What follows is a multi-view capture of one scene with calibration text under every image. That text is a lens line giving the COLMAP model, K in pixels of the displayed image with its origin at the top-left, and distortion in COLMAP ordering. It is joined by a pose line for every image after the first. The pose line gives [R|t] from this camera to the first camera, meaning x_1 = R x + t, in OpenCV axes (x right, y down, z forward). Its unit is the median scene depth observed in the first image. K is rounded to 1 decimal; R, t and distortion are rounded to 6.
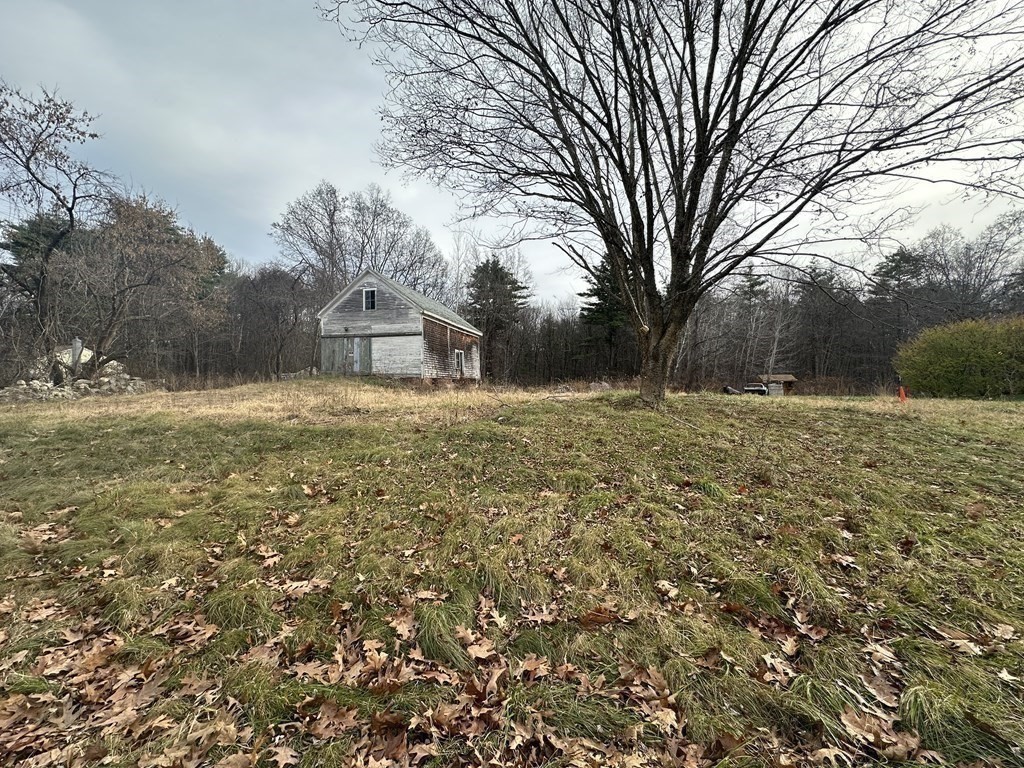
lens RADIAL K [[411.7, 0, 513.4], [0, 411.7, 383.9], [0, 0, 1]] dist [-0.003132, -0.000139]
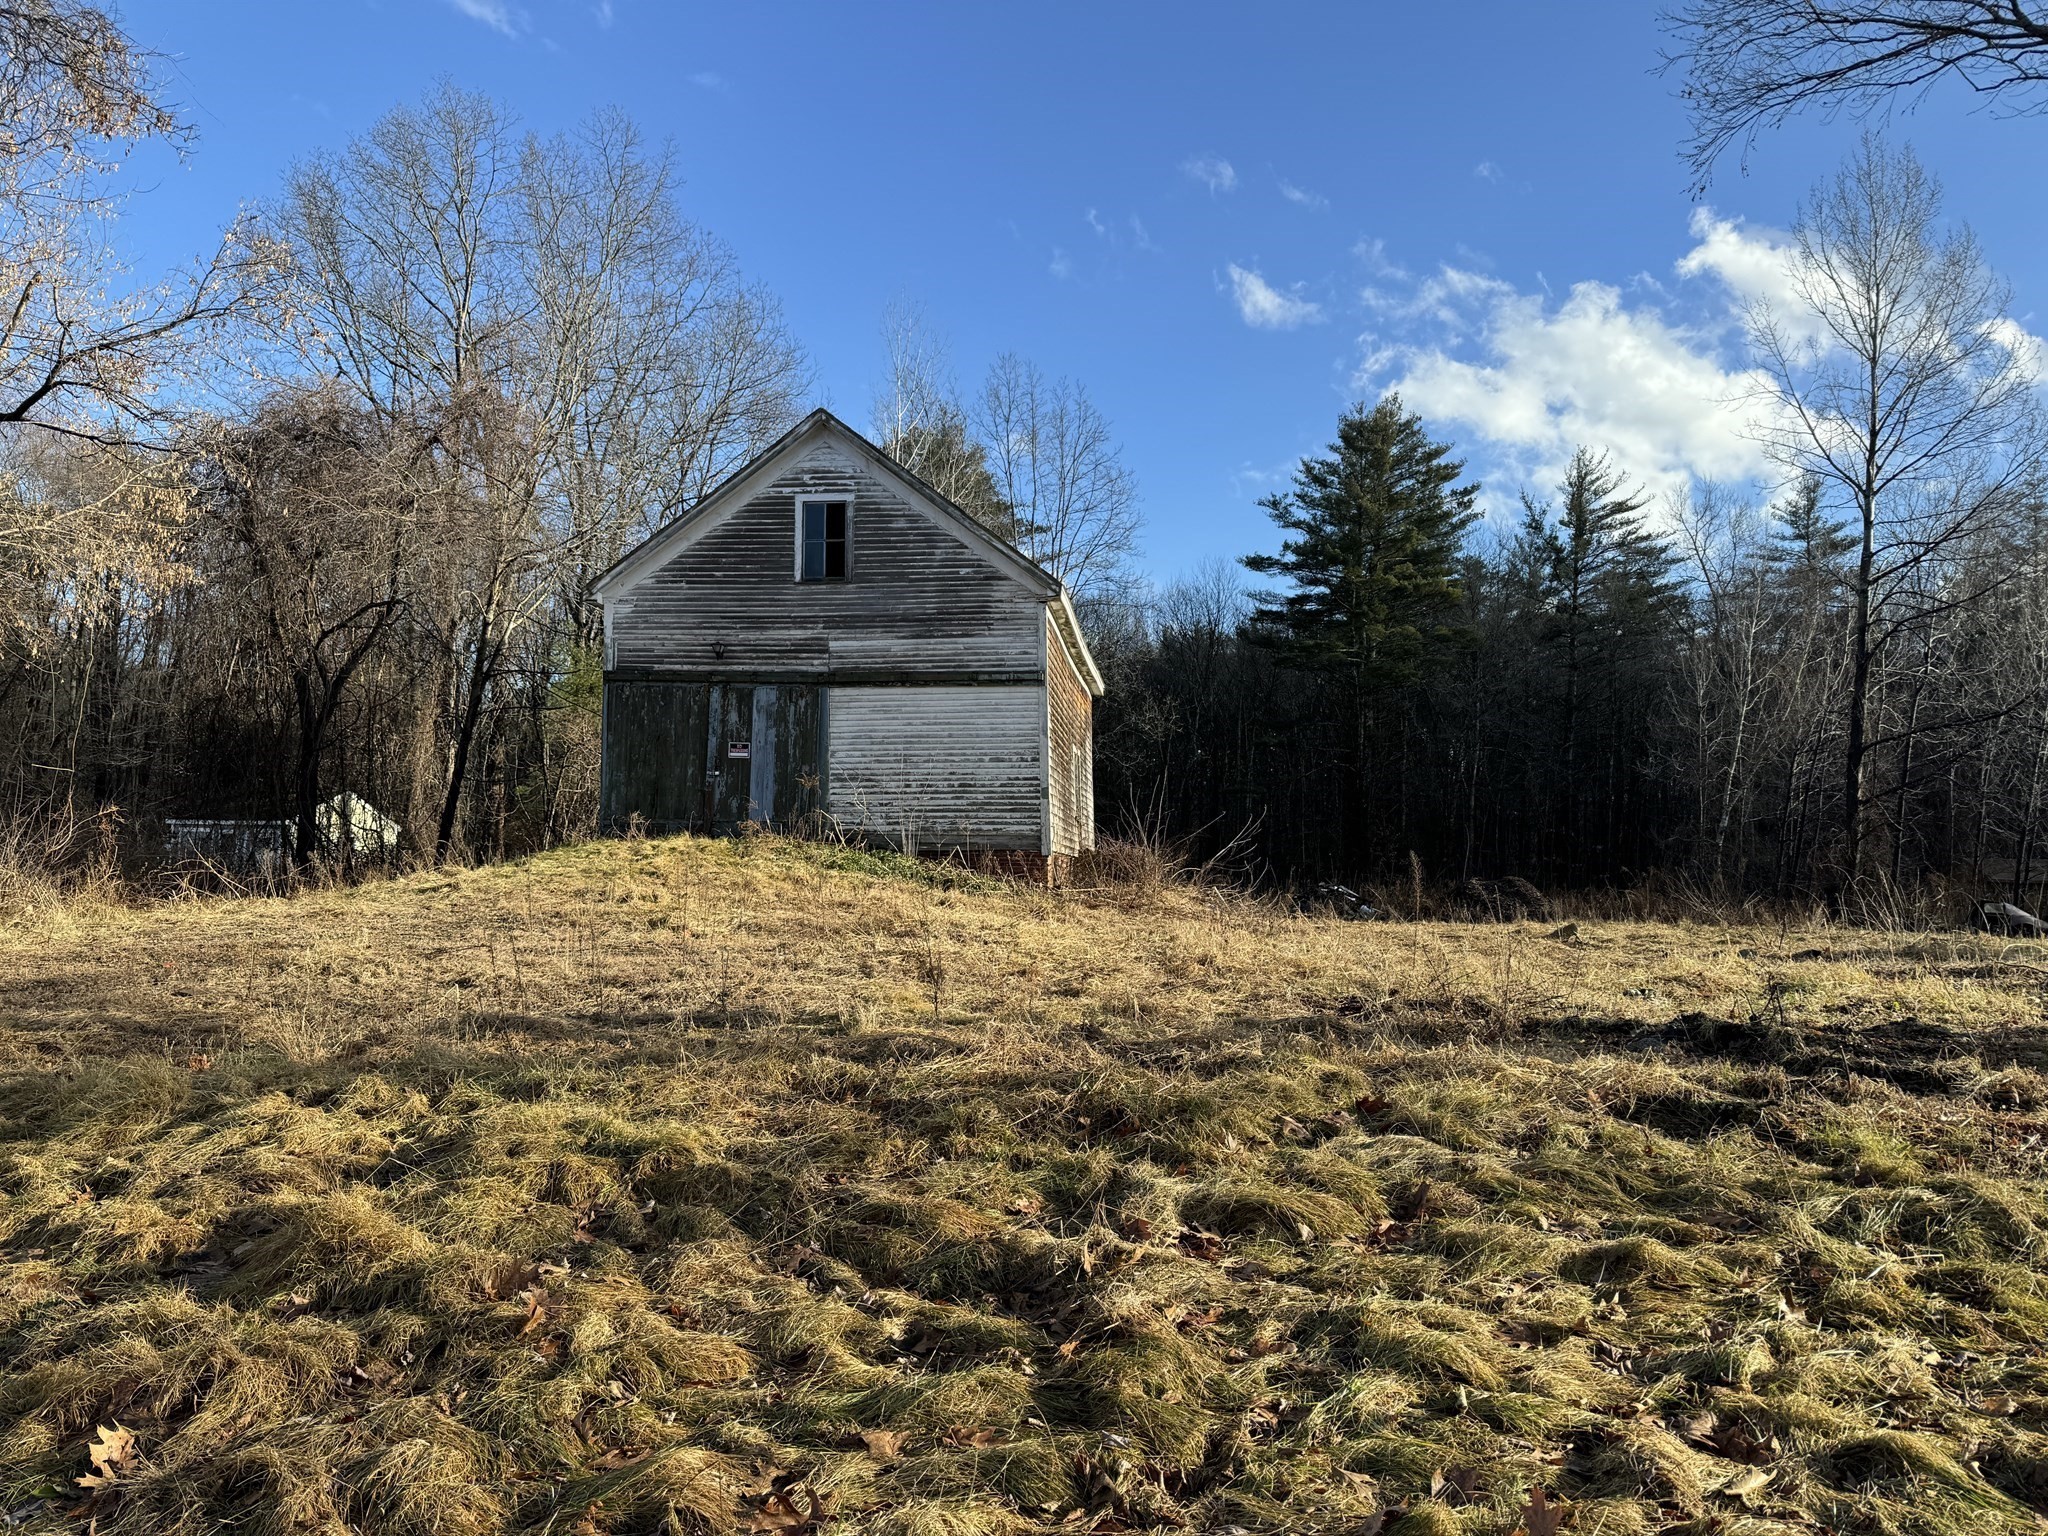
lens RADIAL K [[1448.7, 0, 1008.3], [0, 1448.7, 781.7], [0, 0, 1]] dist [0.067203, -0.080723]
pose [[0.992089, 0.022431, 0.123517, -0.335353], [-0.014601, 0.997847, -0.063937, -0.000324], [-0.124686, 0.061627, 0.990281, 0.111725]]
